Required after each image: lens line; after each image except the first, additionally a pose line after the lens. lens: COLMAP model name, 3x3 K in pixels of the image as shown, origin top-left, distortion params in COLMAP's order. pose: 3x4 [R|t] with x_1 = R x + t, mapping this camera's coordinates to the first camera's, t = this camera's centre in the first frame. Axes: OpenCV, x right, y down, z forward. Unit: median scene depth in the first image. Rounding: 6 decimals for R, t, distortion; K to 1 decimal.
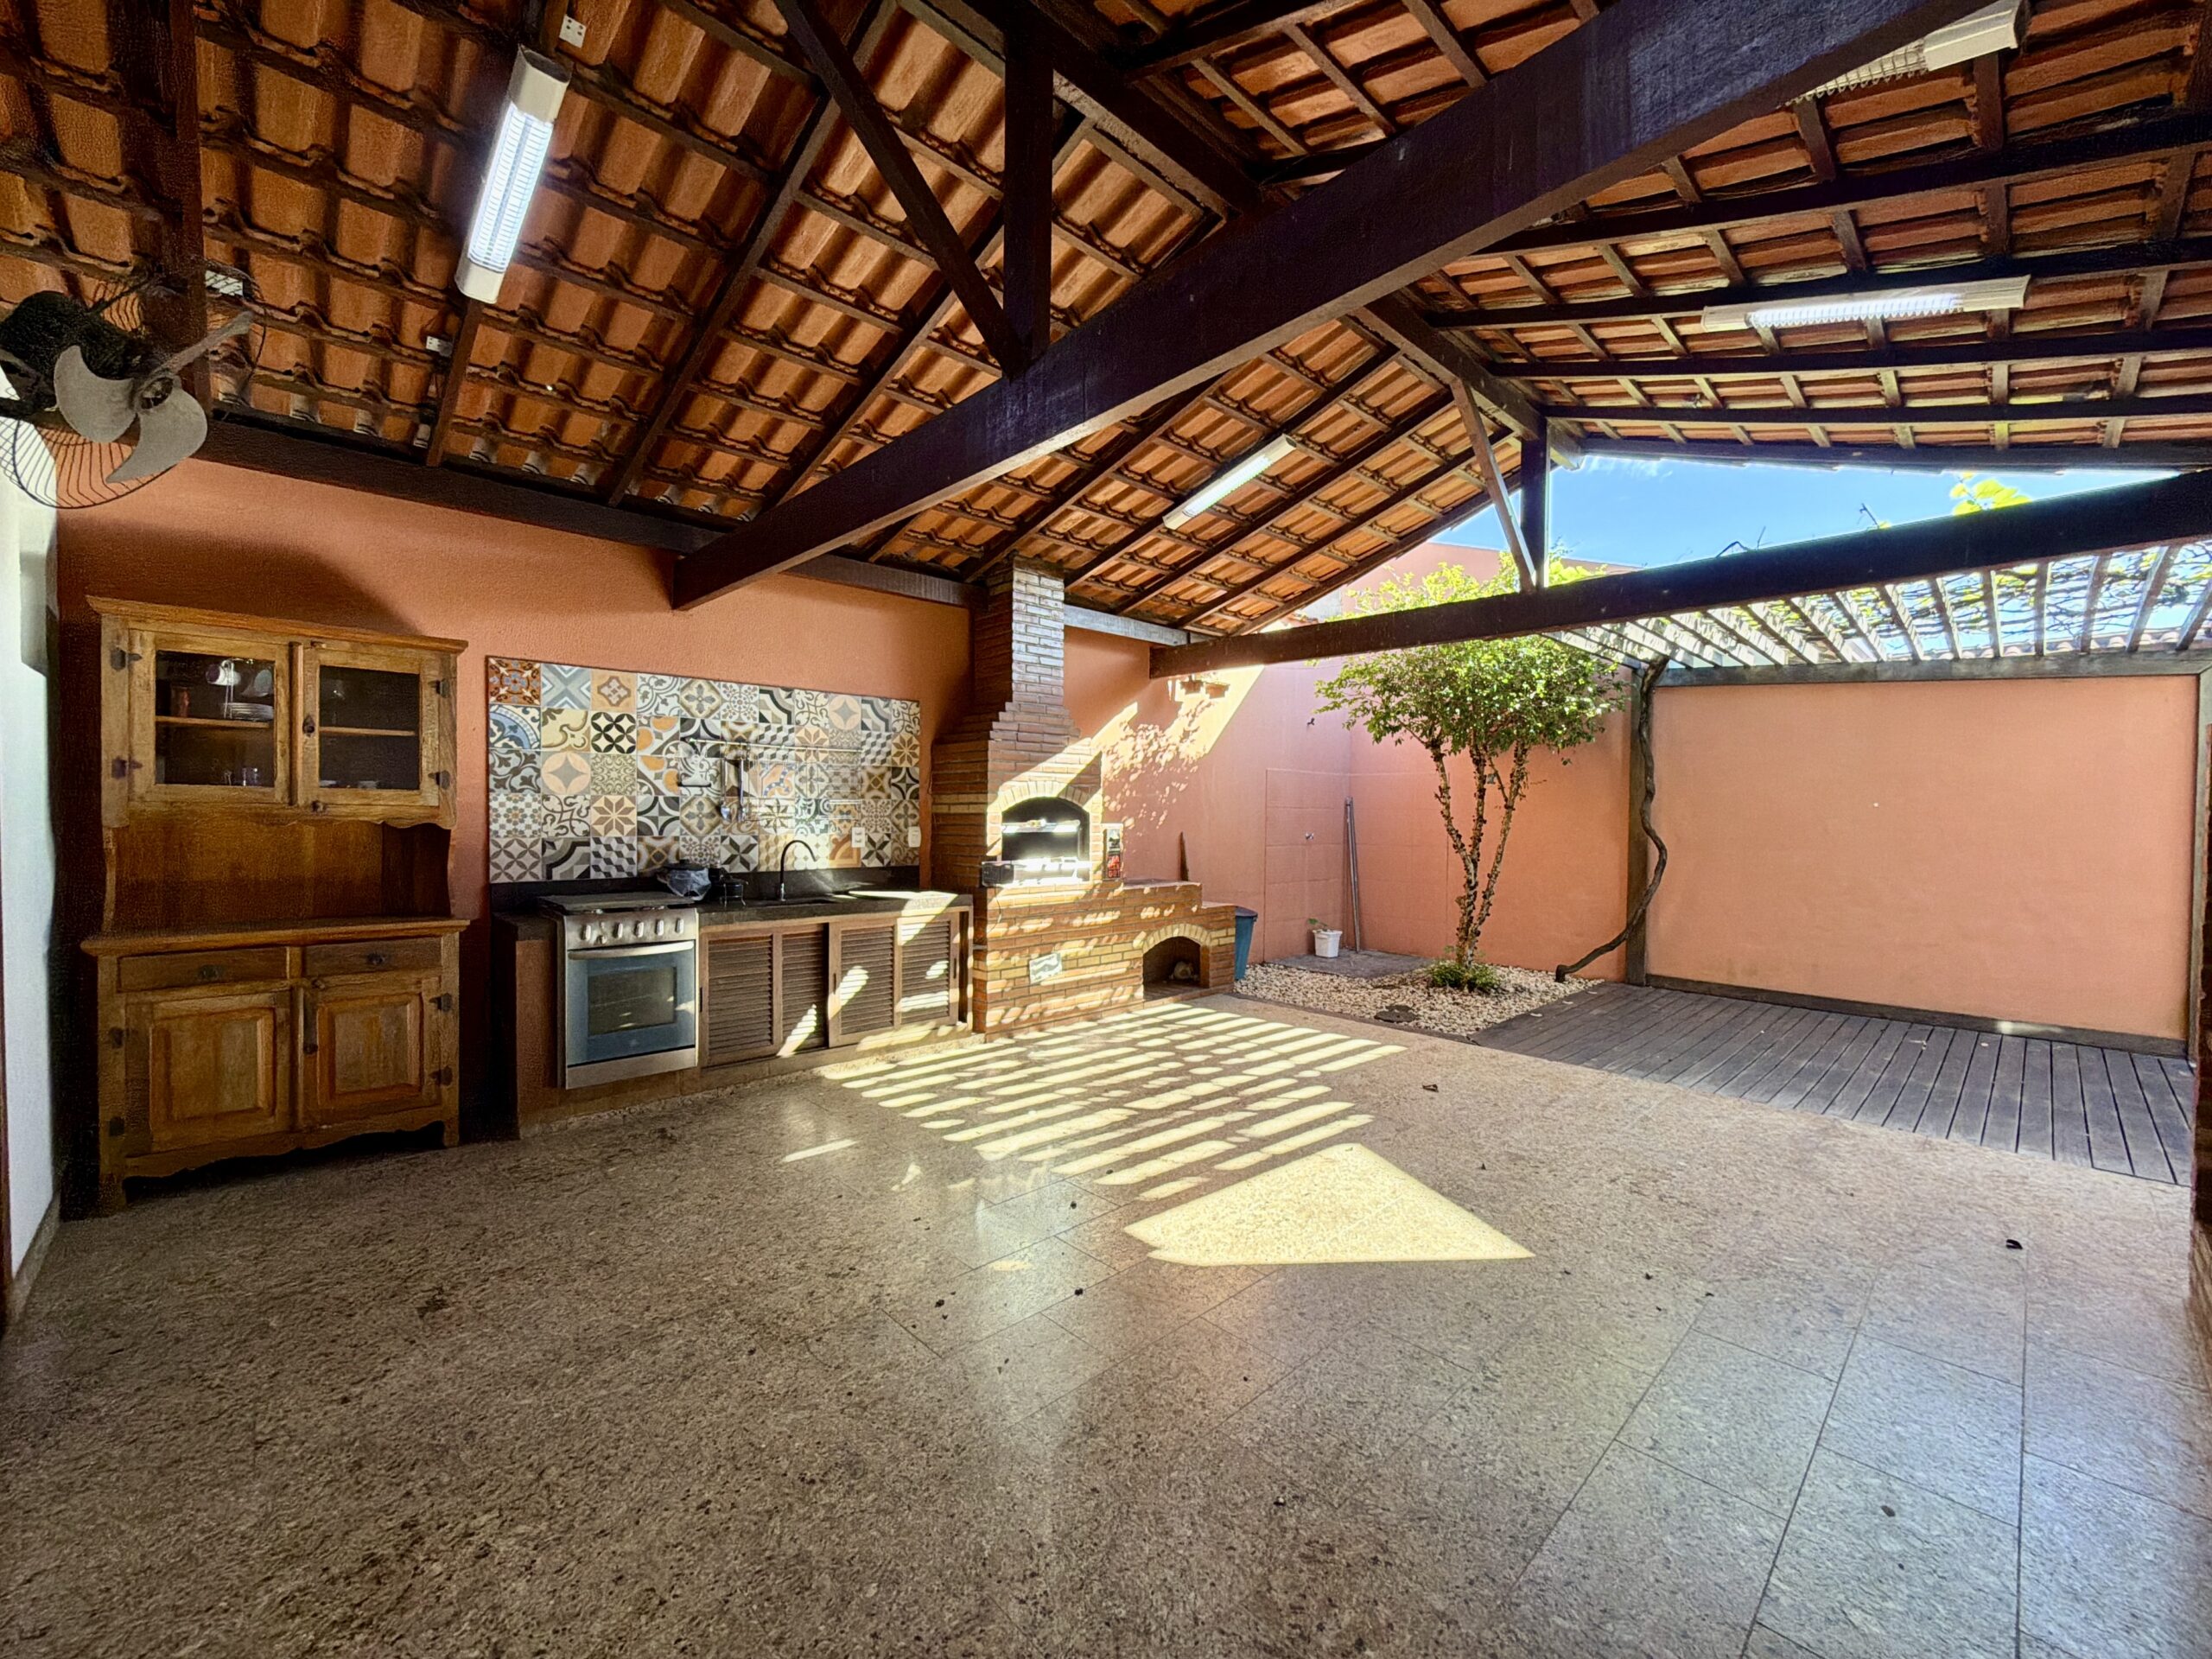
lens RADIAL K [[888.1, 0, 1099.1], [0, 888.1, 823.5], [0, 0, 1]] dist [-0.001483, 0.000530]
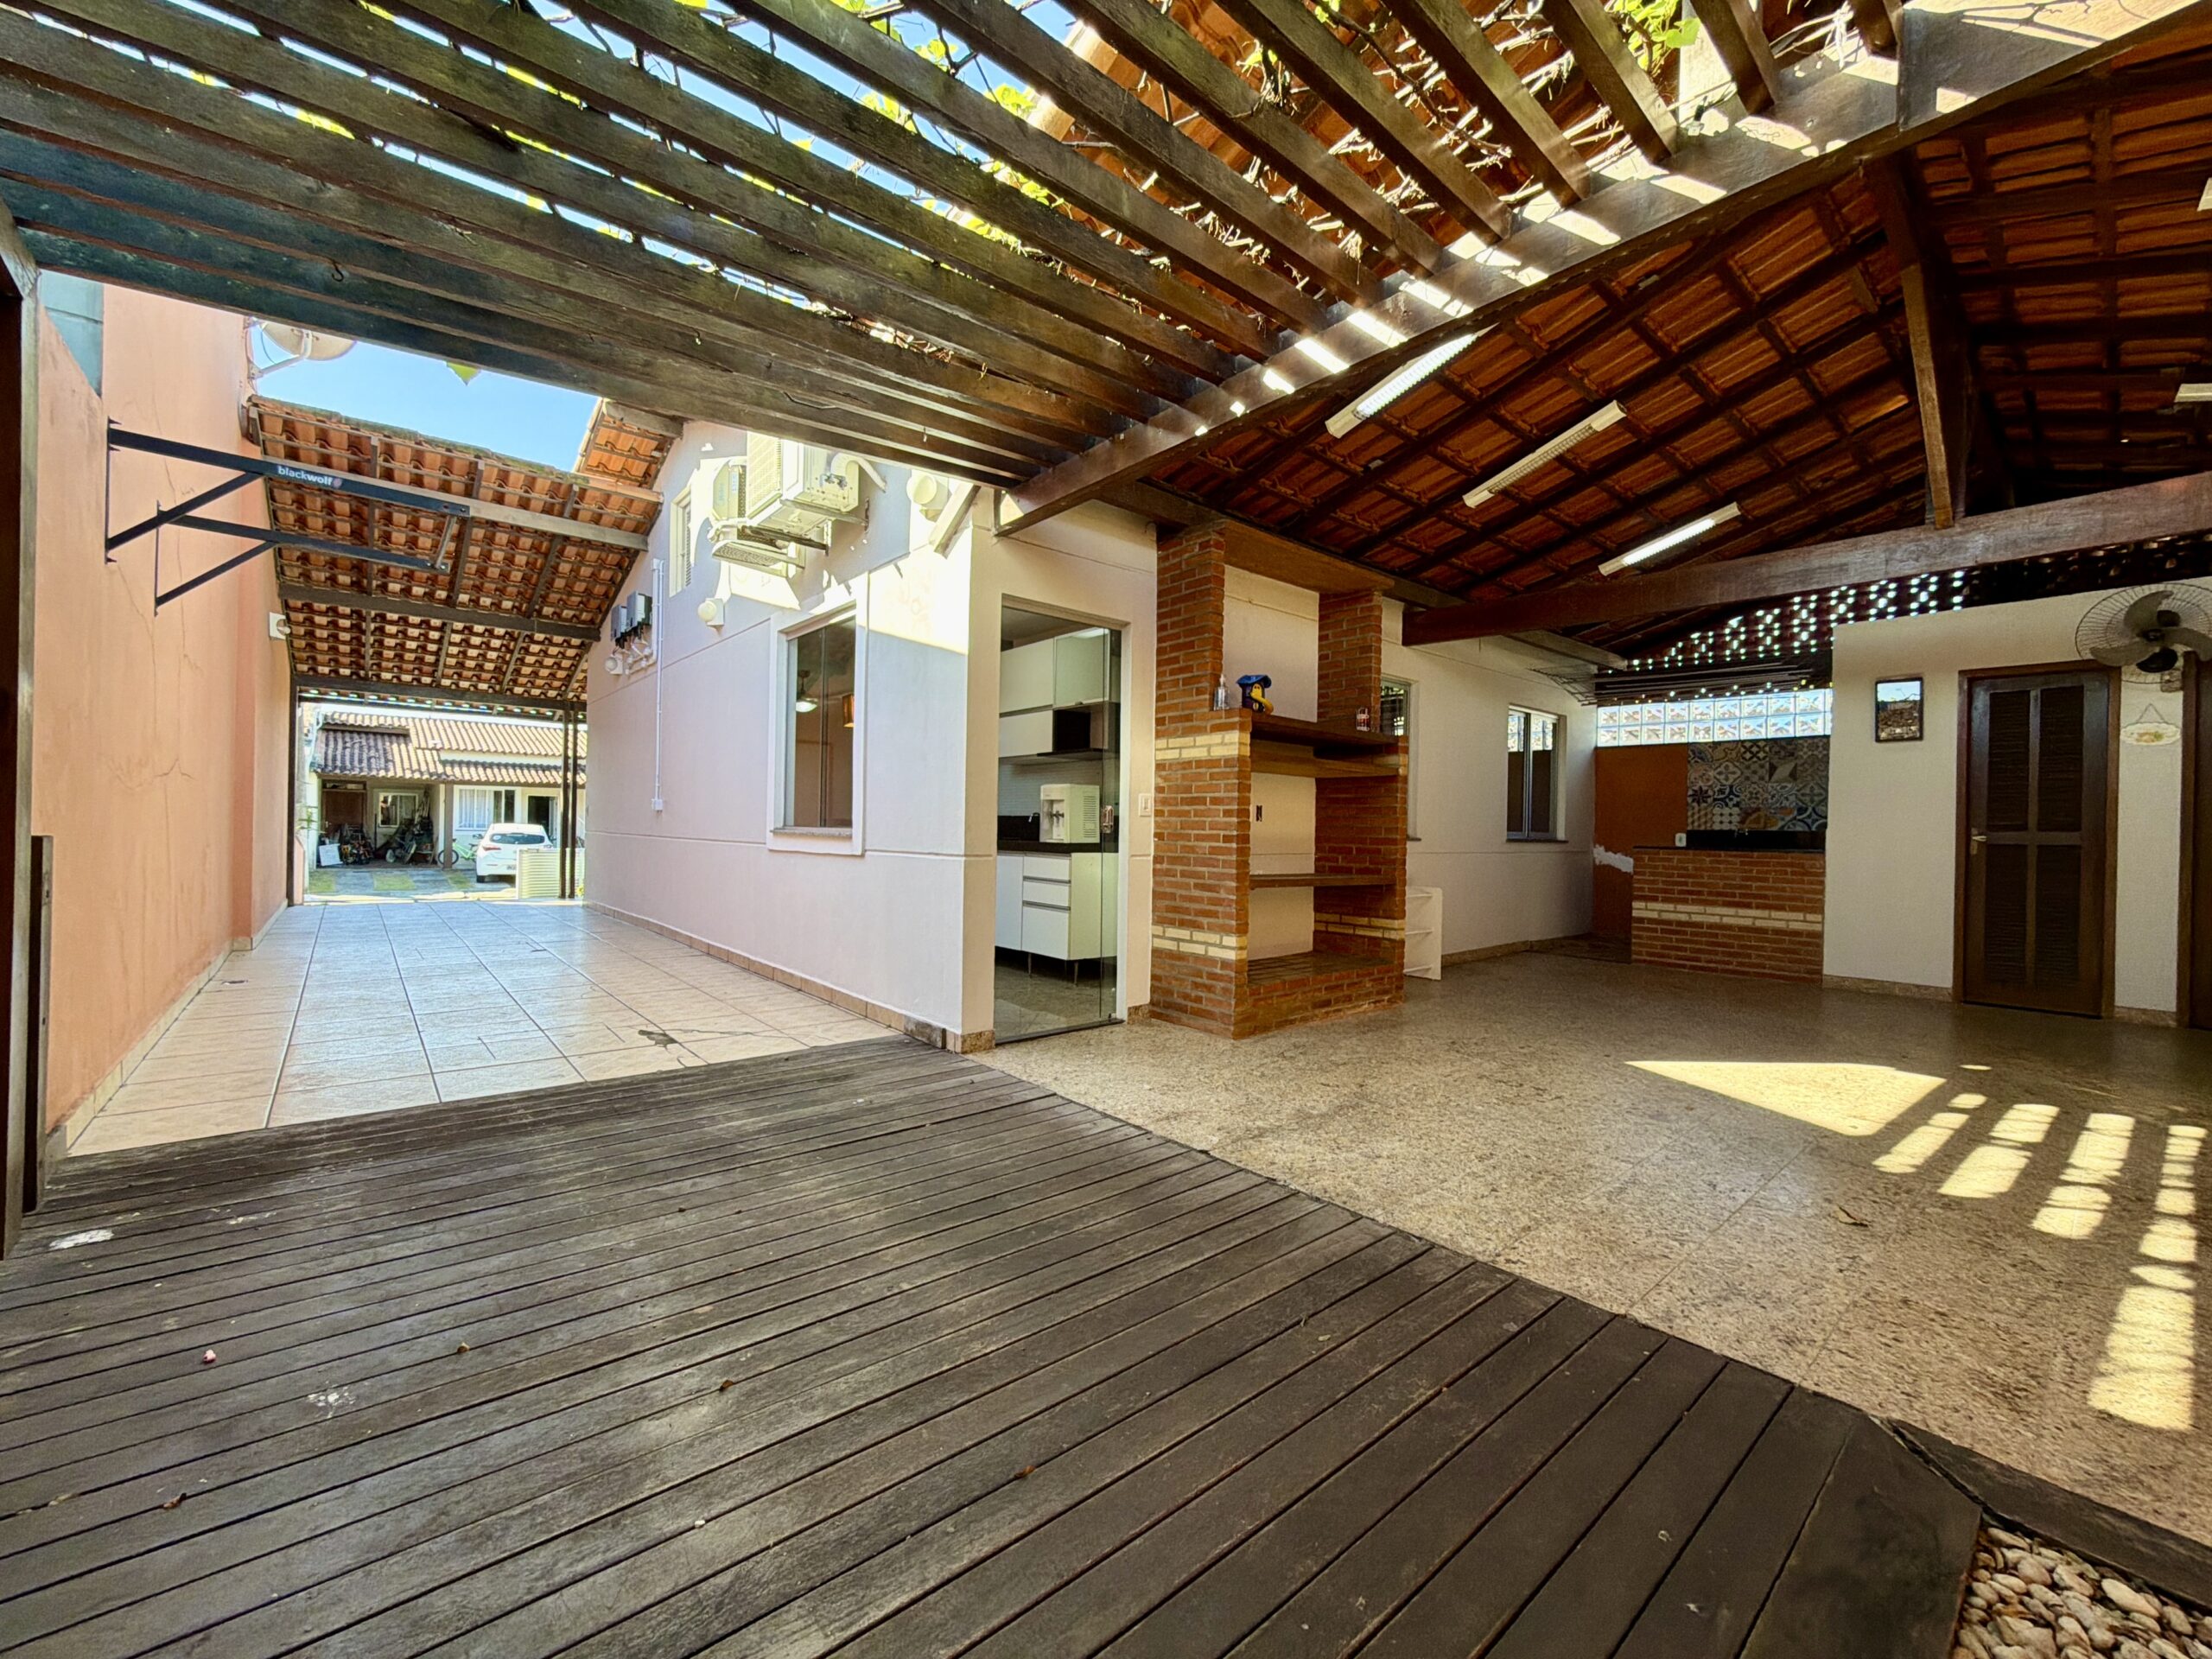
lens RADIAL K [[888.1, 0, 1107.1], [0, 888.1, 835.2], [0, 0, 1]] dist [-0.001483, 0.000530]
pose [[-0.998828, -0.026888, 0.040245, 0.755811], [-0.026063, 0.999442, 0.020897, 0.058184], [-0.040785, 0.019824, -0.998971, 1.448275]]
